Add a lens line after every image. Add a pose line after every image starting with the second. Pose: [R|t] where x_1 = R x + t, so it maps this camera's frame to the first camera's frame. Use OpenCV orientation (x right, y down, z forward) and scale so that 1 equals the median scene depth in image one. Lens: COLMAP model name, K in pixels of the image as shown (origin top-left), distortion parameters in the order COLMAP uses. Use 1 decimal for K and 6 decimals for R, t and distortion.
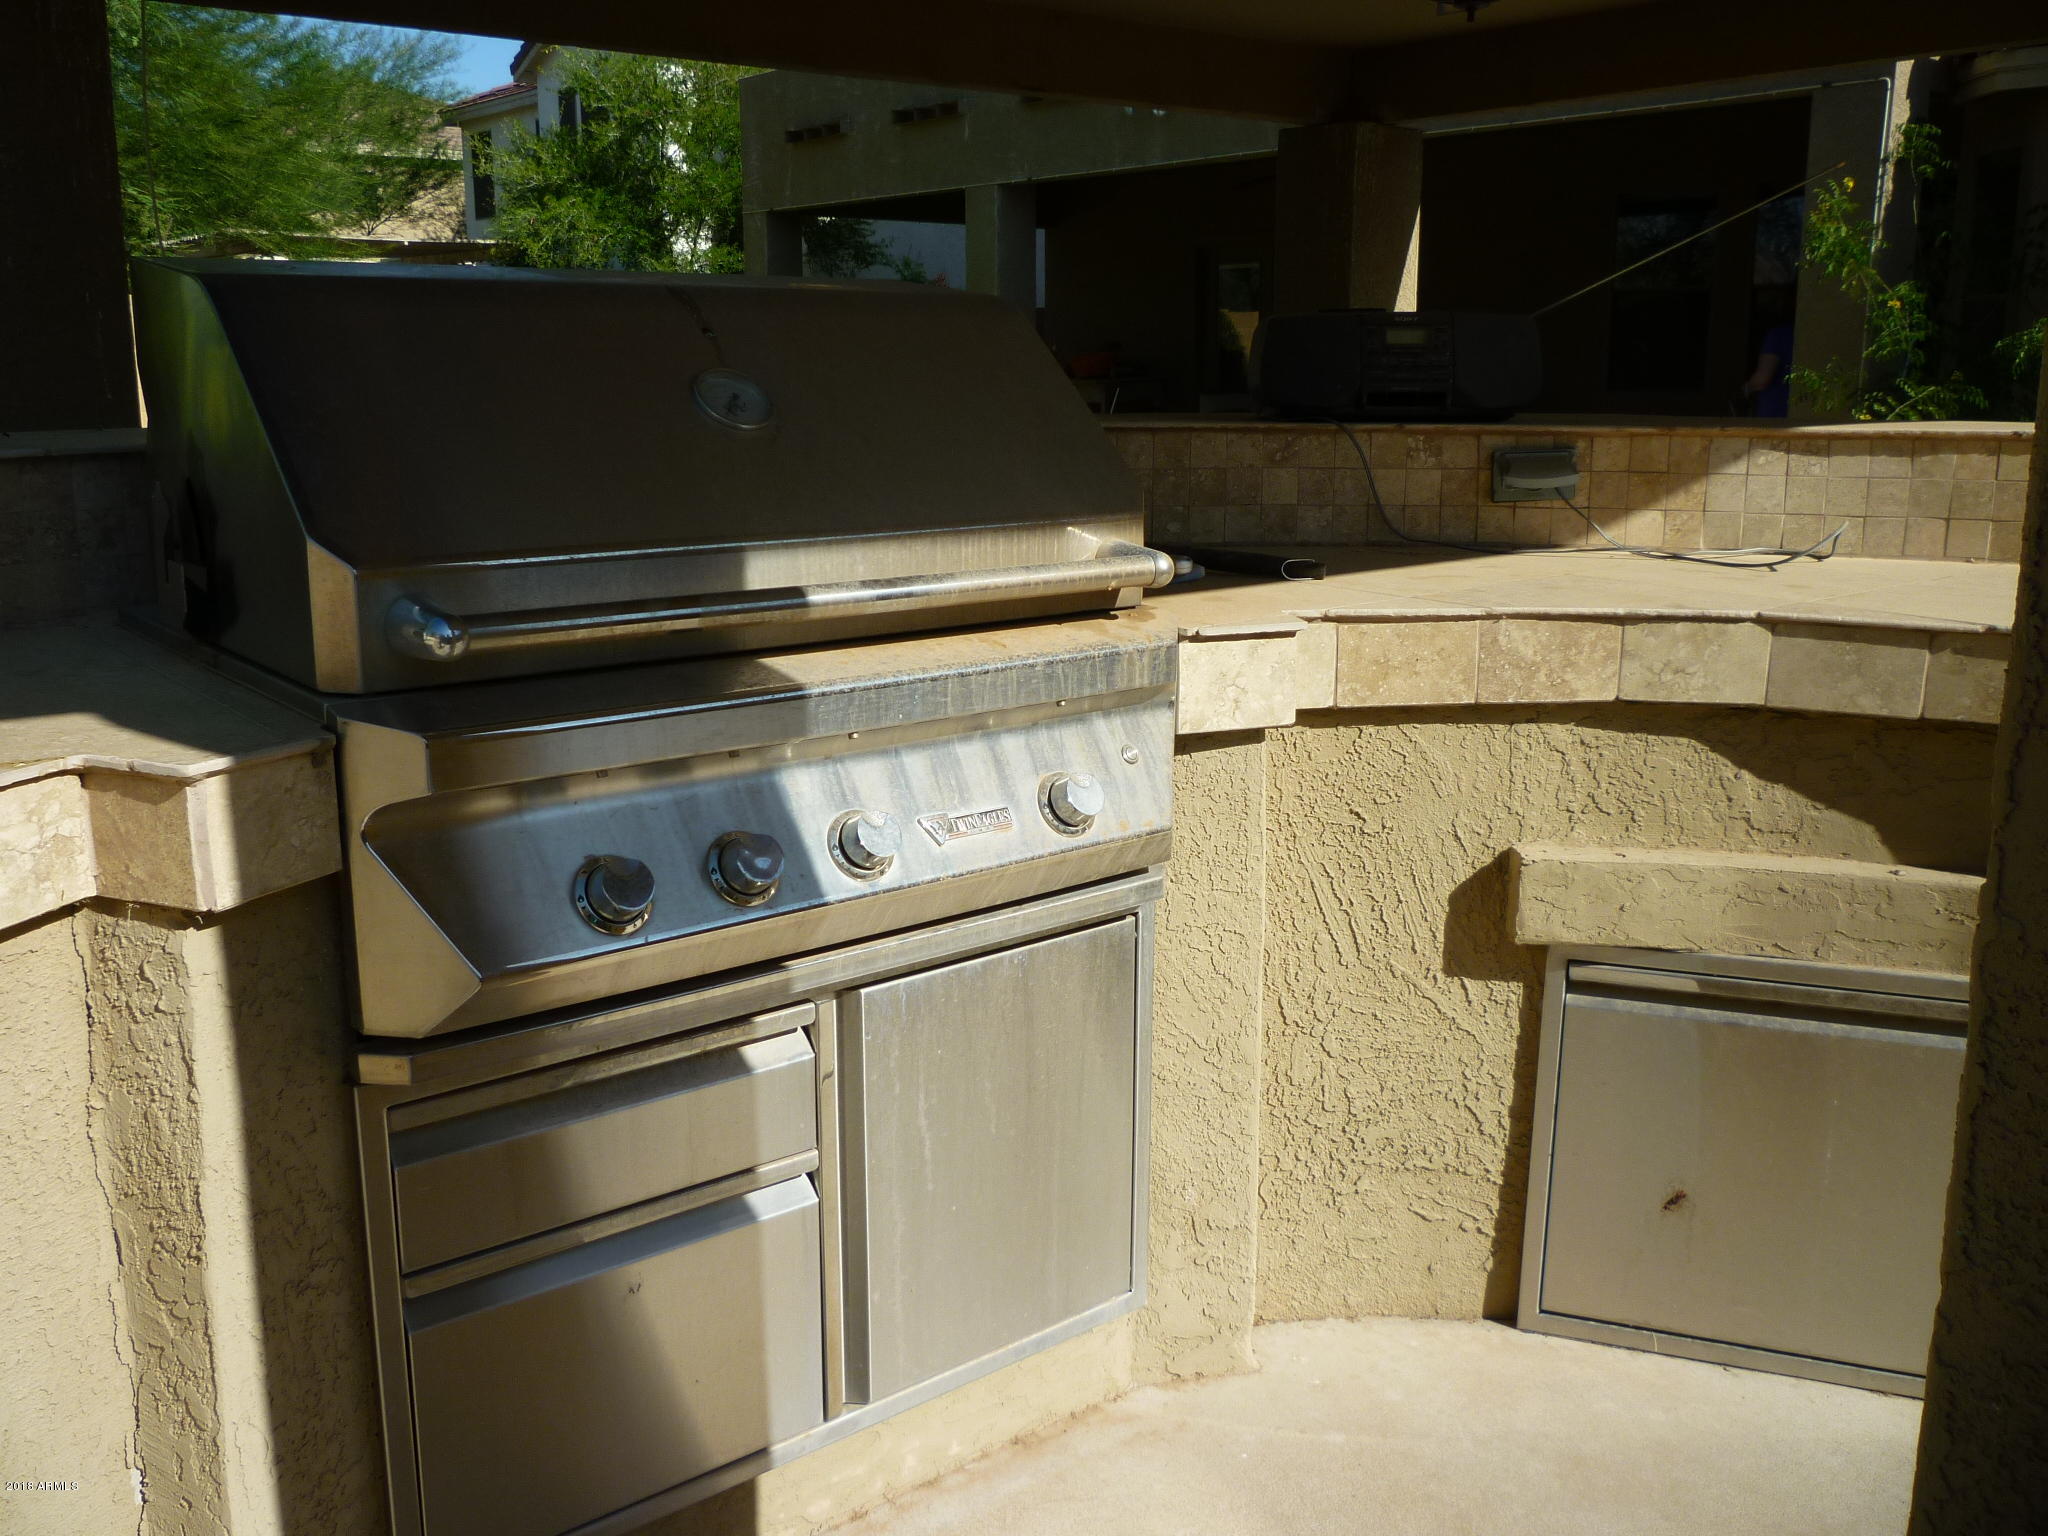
lens RADIAL K [[1765.6, 0, 1051.2], [0, 1765.6, 730.8], [0, 0, 1]] dist [-0.004507, -0.004961]
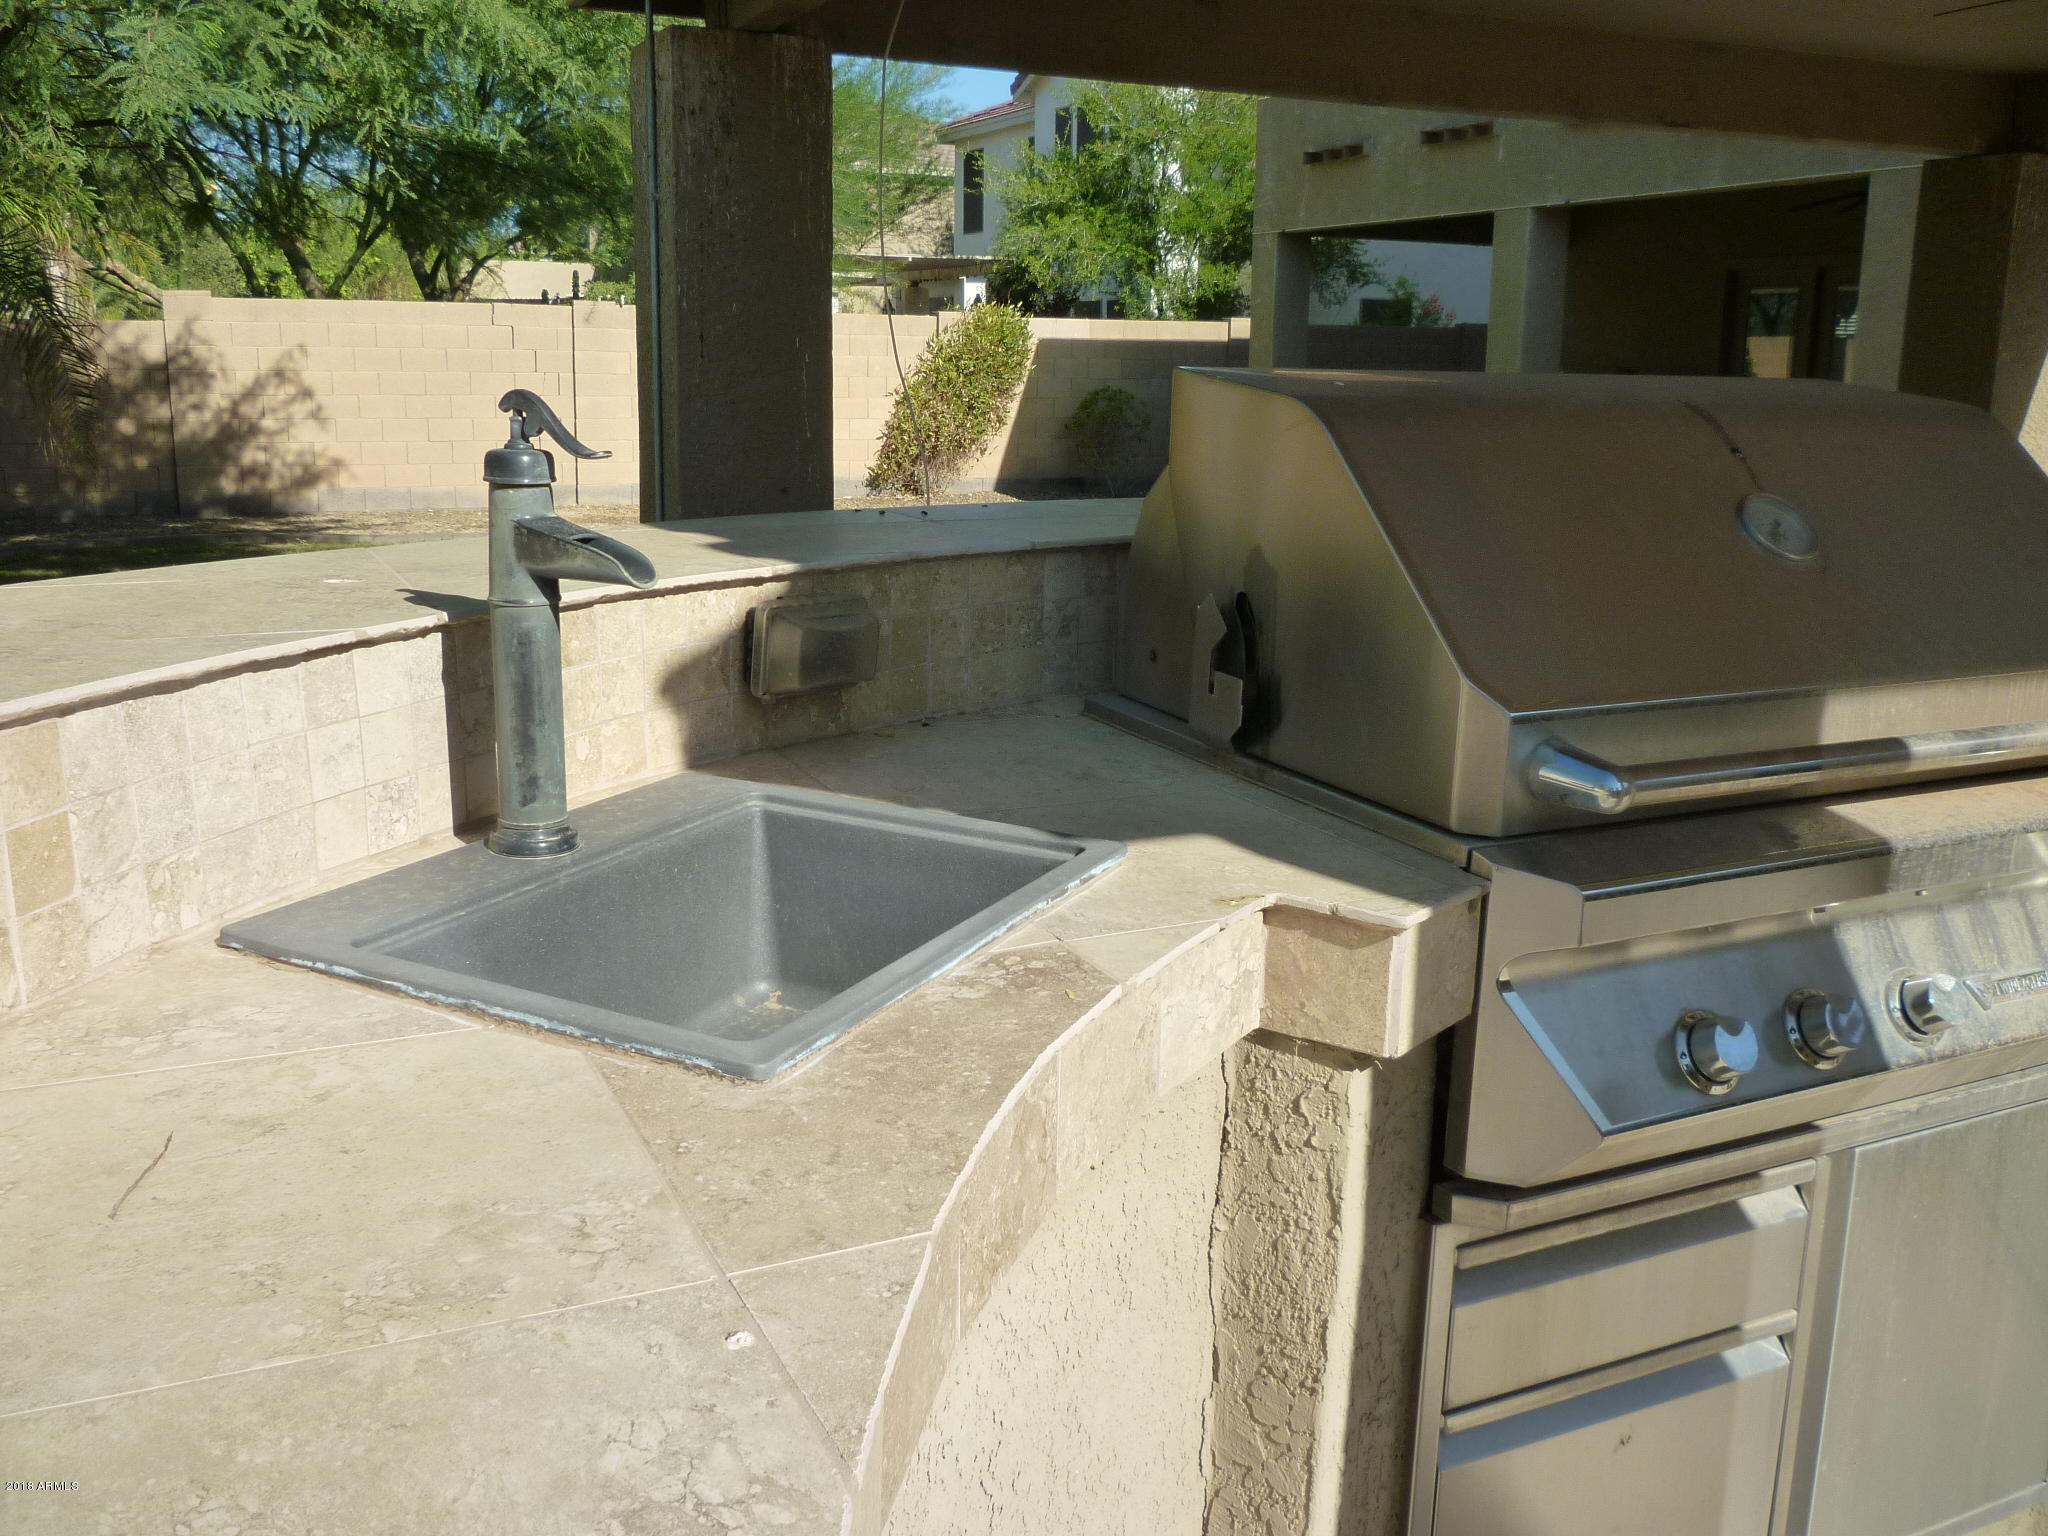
lens RADIAL K [[1791.0, 0, 1123.9], [0, 1791.0, 742.2], [0, 0, 1]] dist [-0.032518, 0.075471]
pose [[0.978862, 0.056524, -0.196557, -0.334252], [-0.057128, 0.998363, 0.002602, -0.053689], [0.196382, 0.008682, 0.980489, -0.018667]]
